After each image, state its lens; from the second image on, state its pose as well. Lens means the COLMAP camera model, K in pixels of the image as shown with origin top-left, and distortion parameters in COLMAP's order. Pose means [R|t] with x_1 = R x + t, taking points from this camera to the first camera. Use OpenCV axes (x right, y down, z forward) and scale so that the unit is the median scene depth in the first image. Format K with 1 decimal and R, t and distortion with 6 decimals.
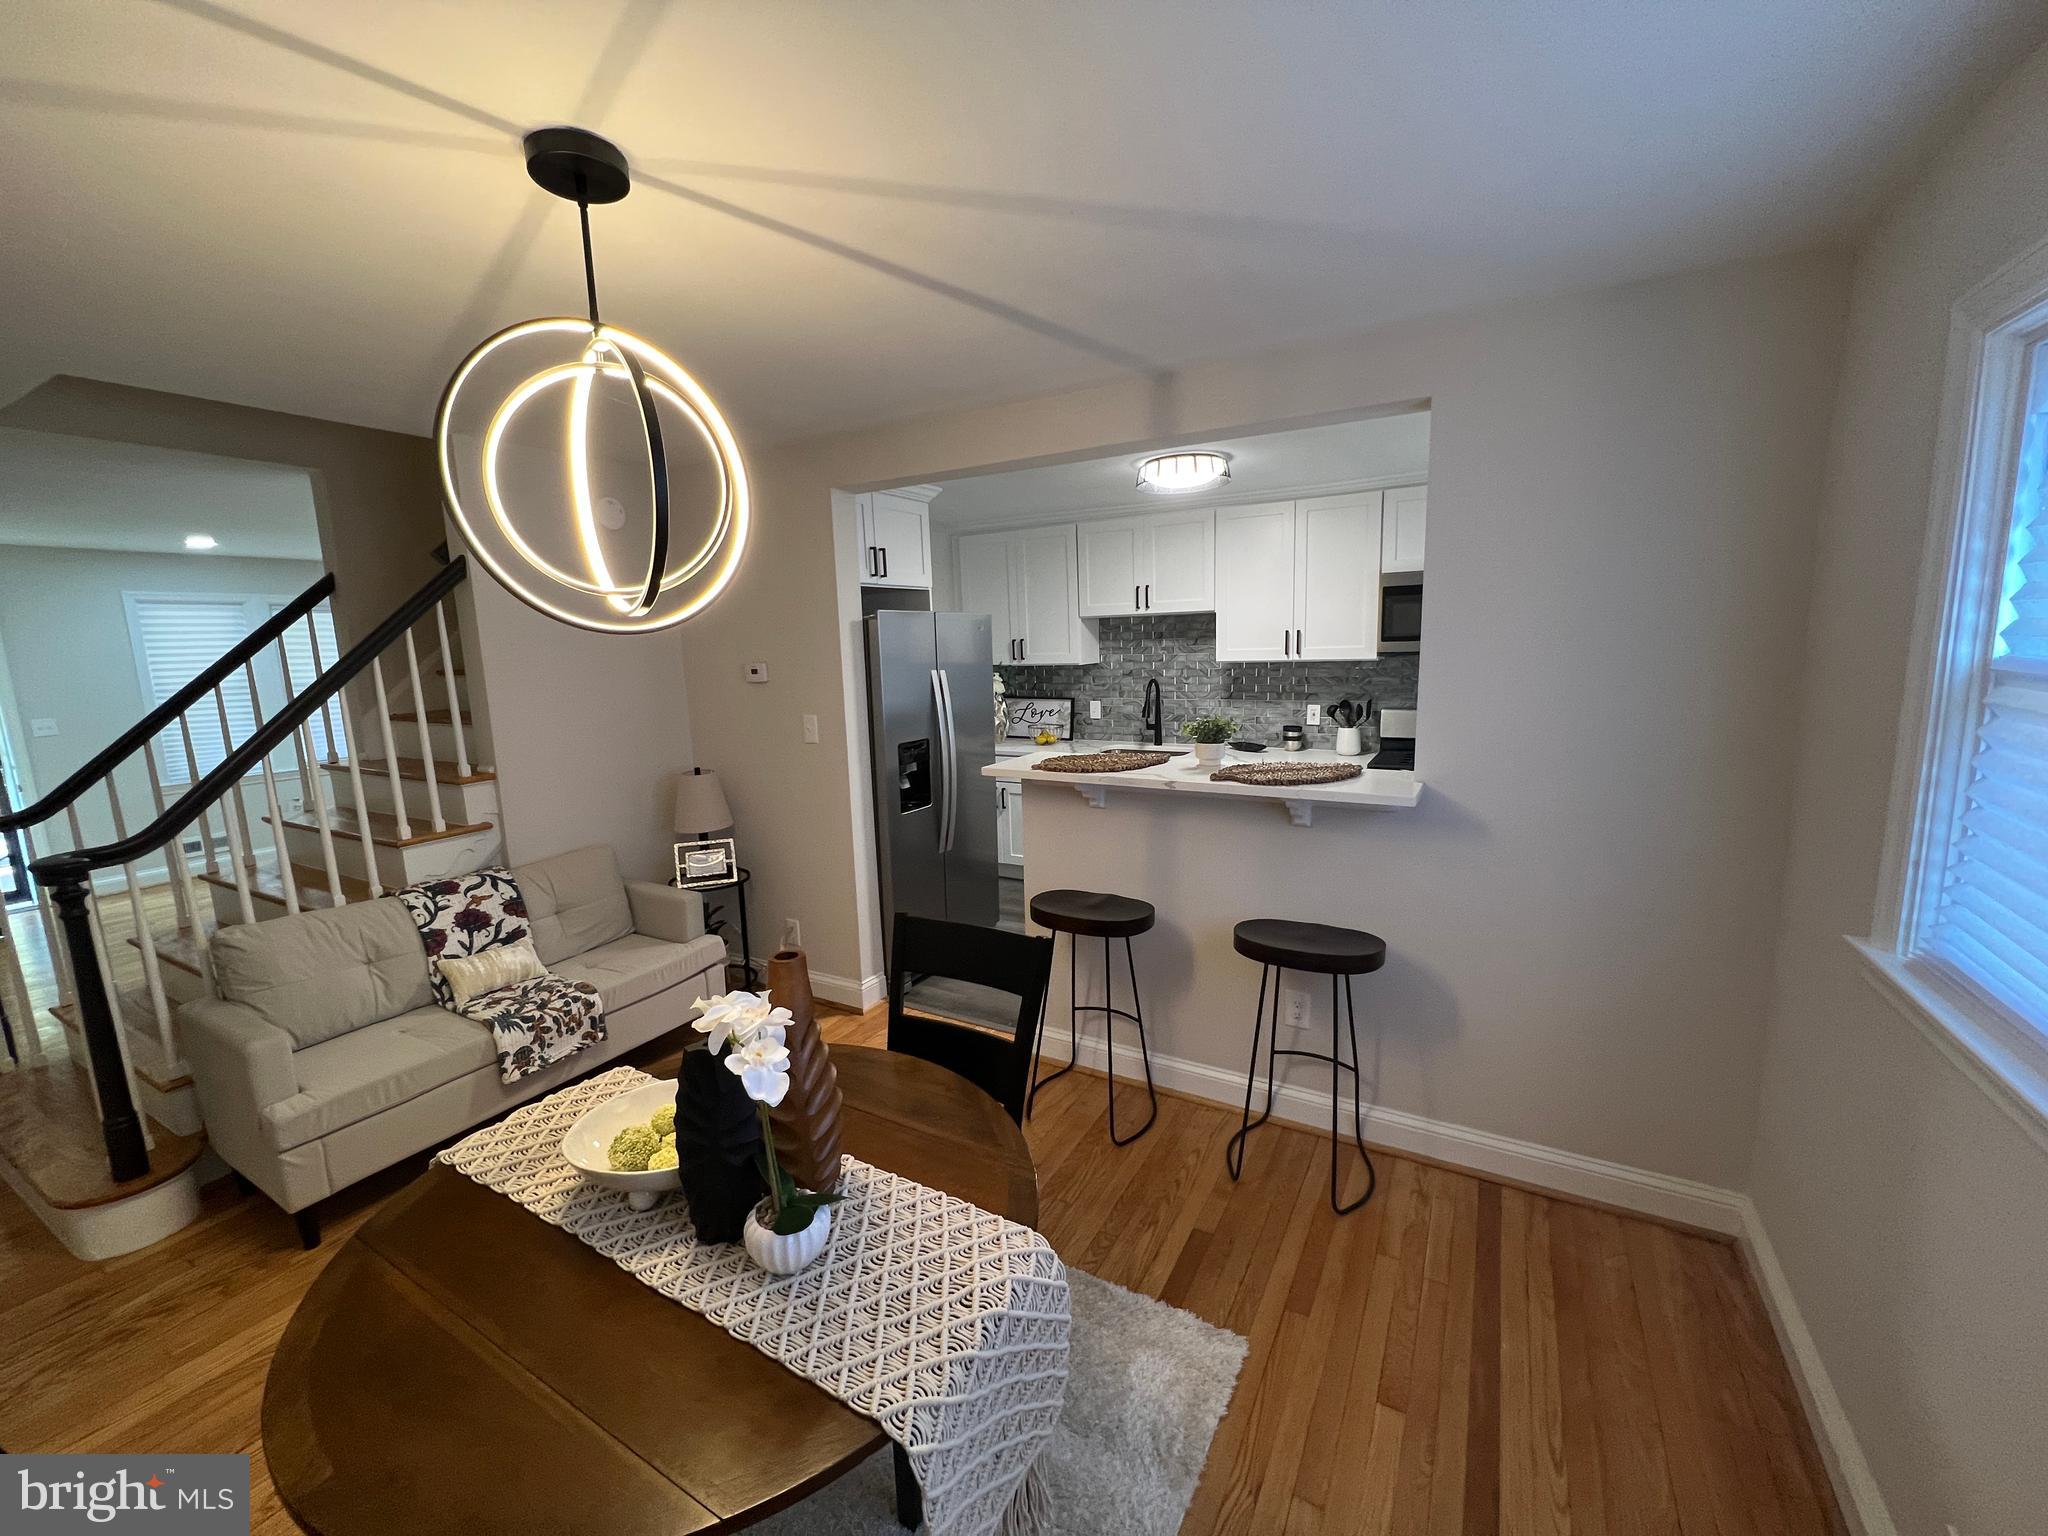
lens RADIAL K [[816.1, 0, 1028.2], [0, 816.1, 765.7], [0, 0, 1]] dist [0.000616, 0.000057]
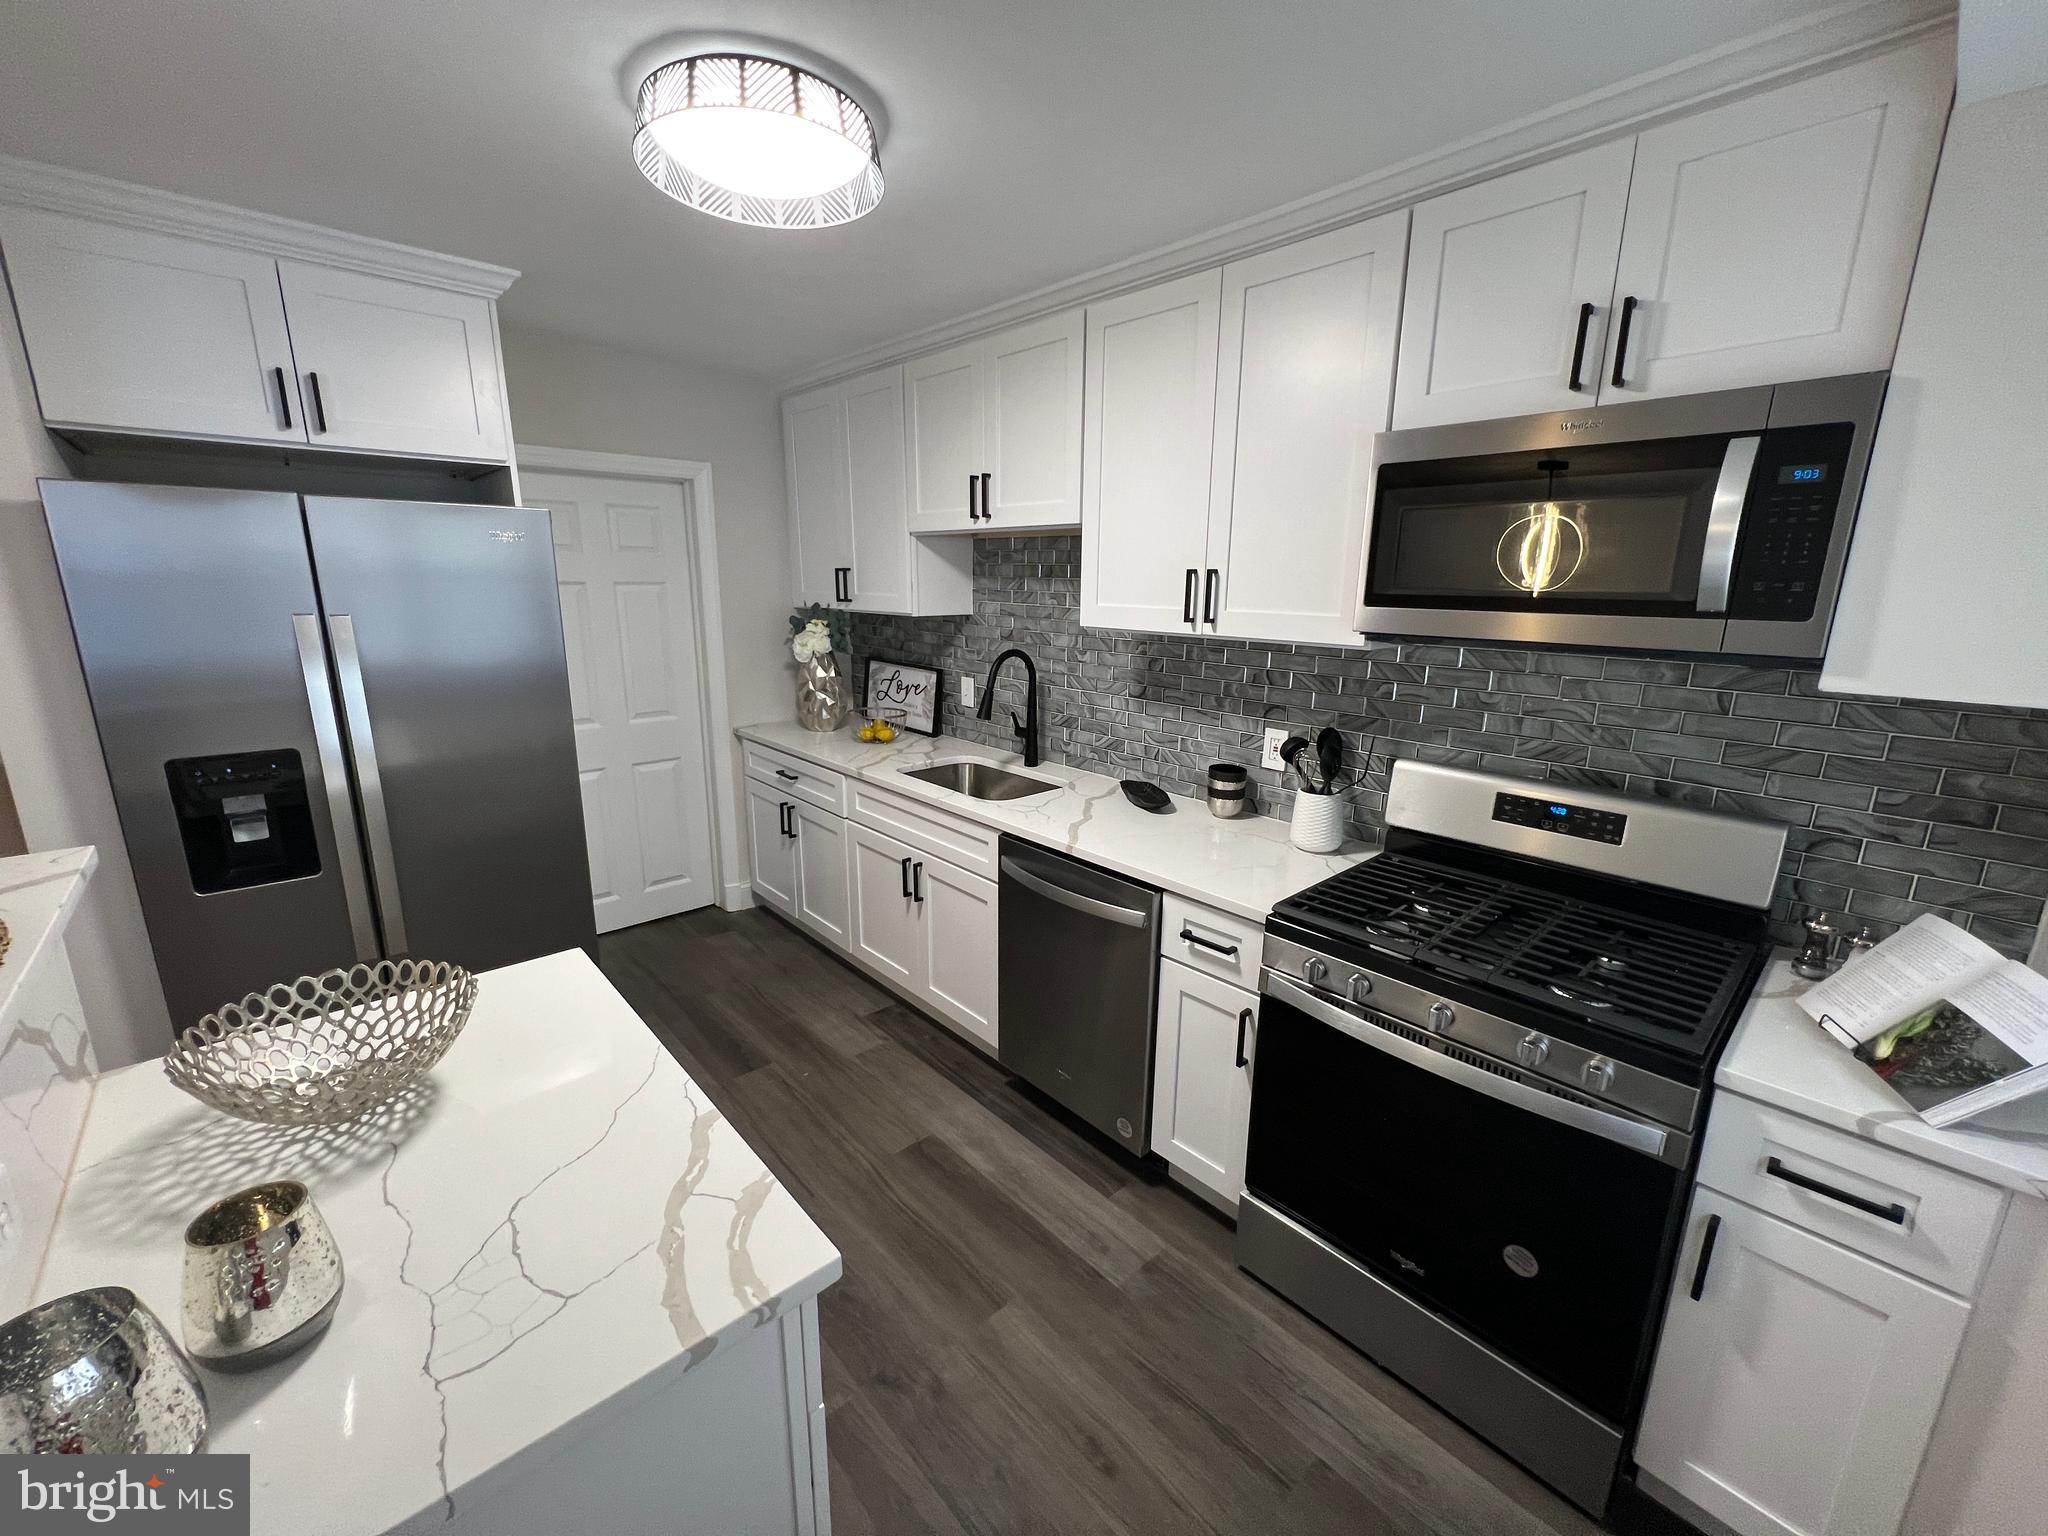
lens RADIAL K [[818.3, 0, 1028.7], [0, 818.3, 769.0], [0, 0, 1]] dist [0.001855, 0.000077]
pose [[0.952610, 0.110269, -0.283506, 0.343686], [-0.086175, 0.991631, 0.096135, -0.083694], [0.291734, -0.067148, 0.954140, 0.485075]]
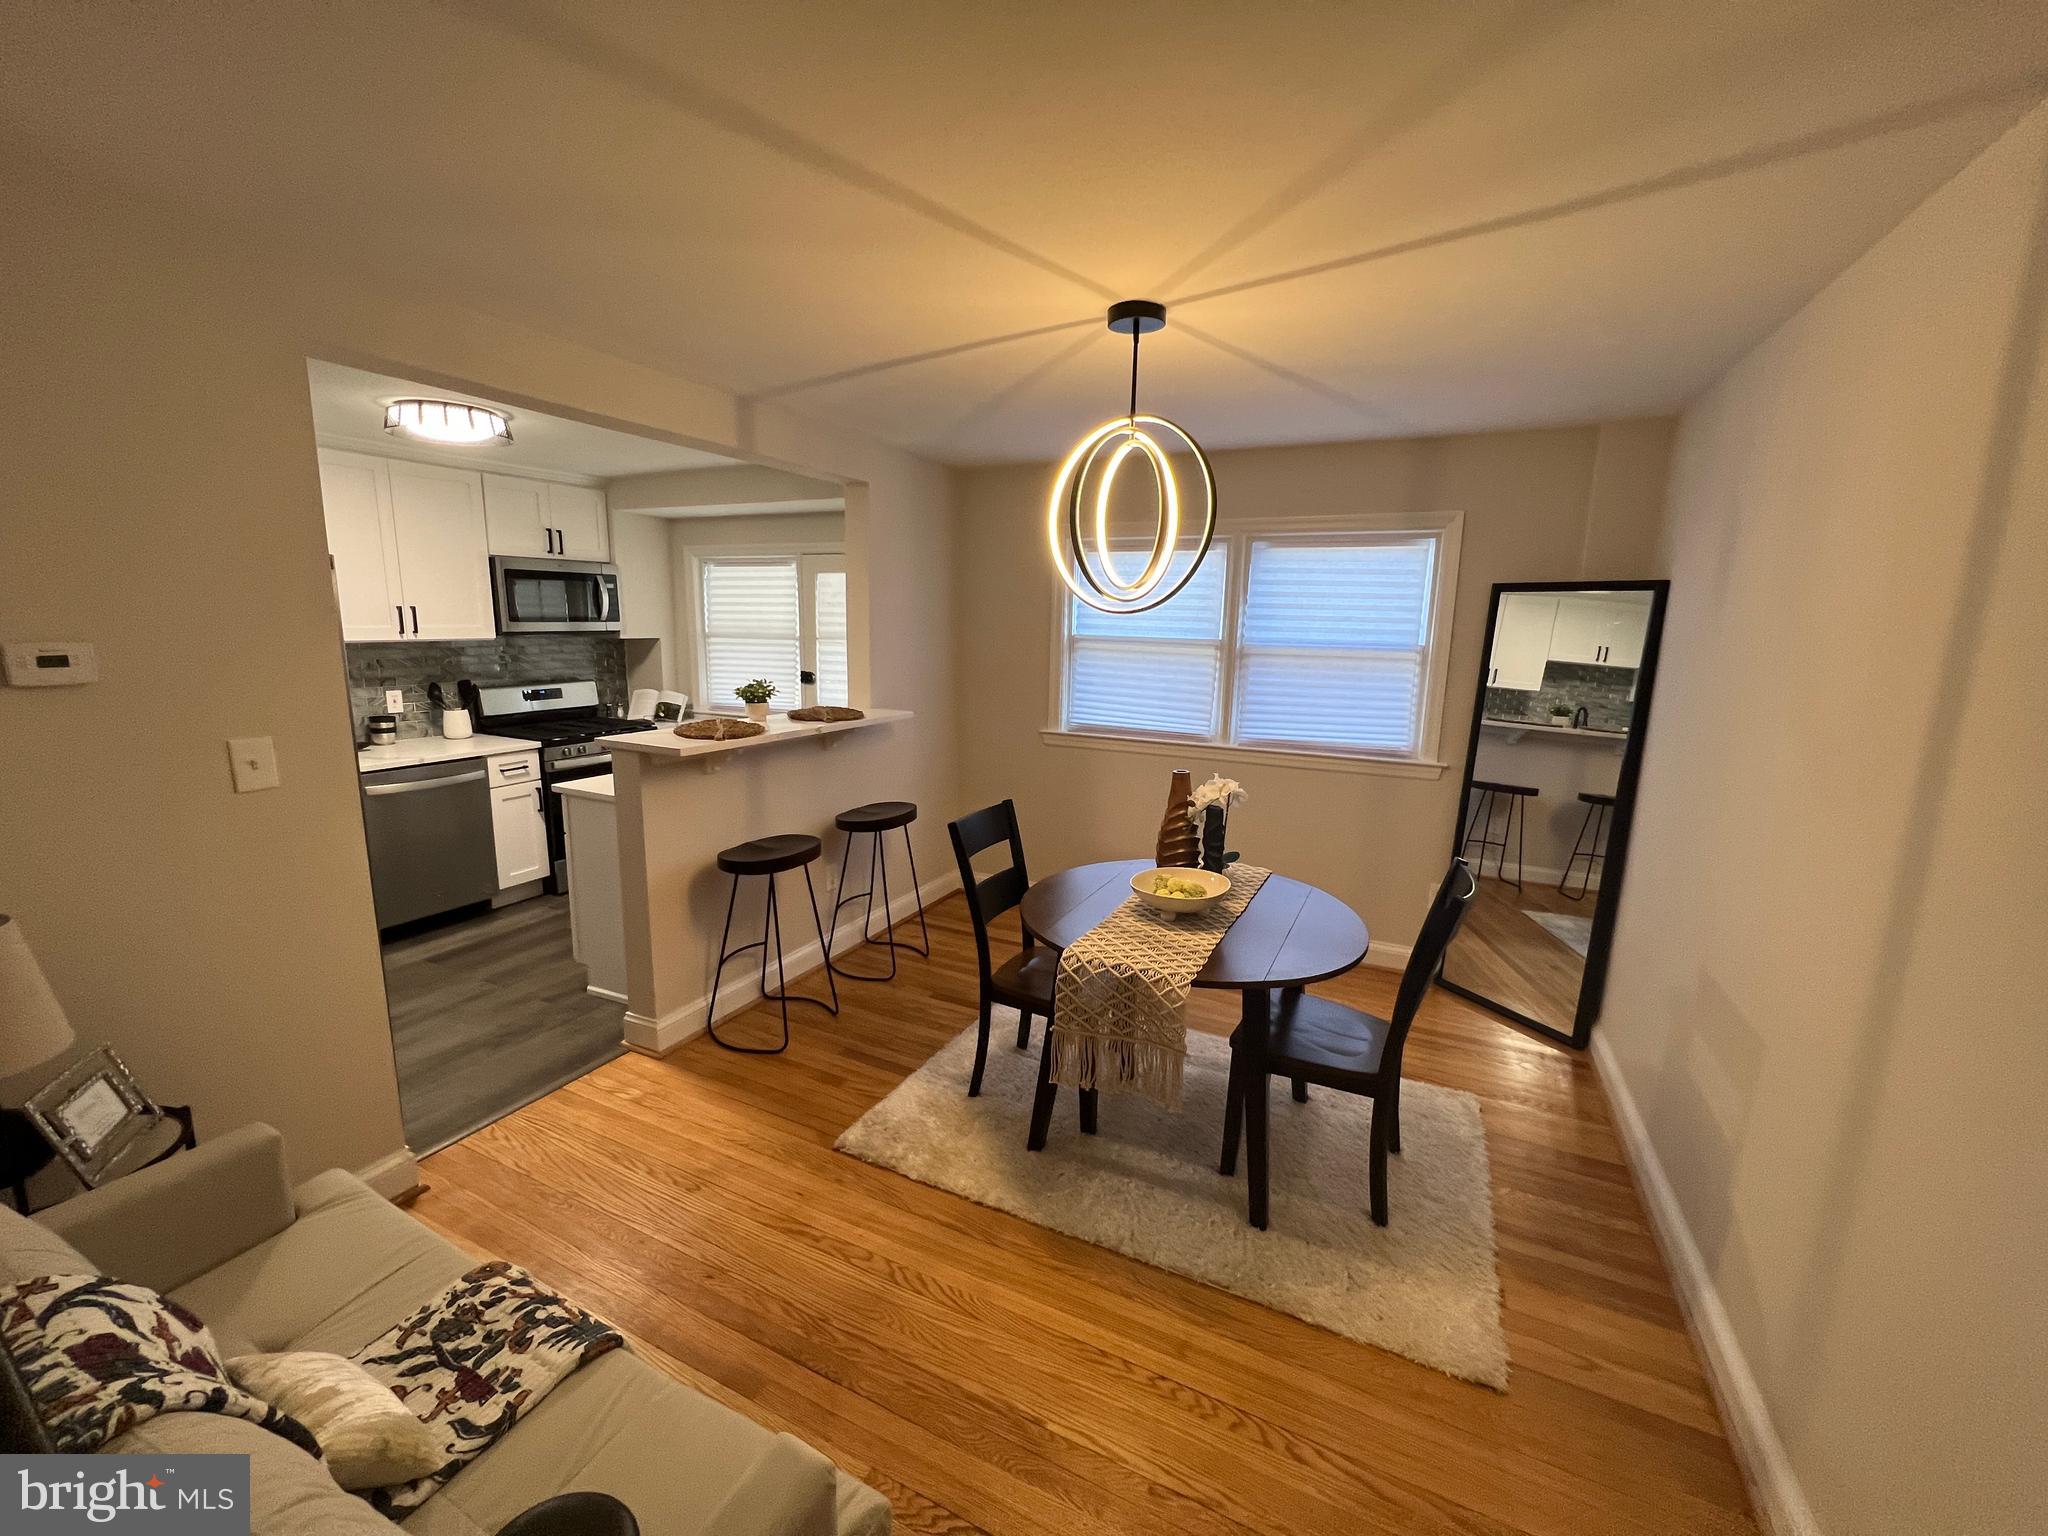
lens RADIAL K [[816.1, 0, 1028.2], [0, 816.1, 765.7], [0, 0, 1]] dist [0.000616, 0.000057]
pose [[-0.076681, -0.152562, 0.985315, -0.579856], [0.134986, 0.977537, 0.161863, -0.044210], [-0.987876, 0.145416, -0.054365, 0.370717]]
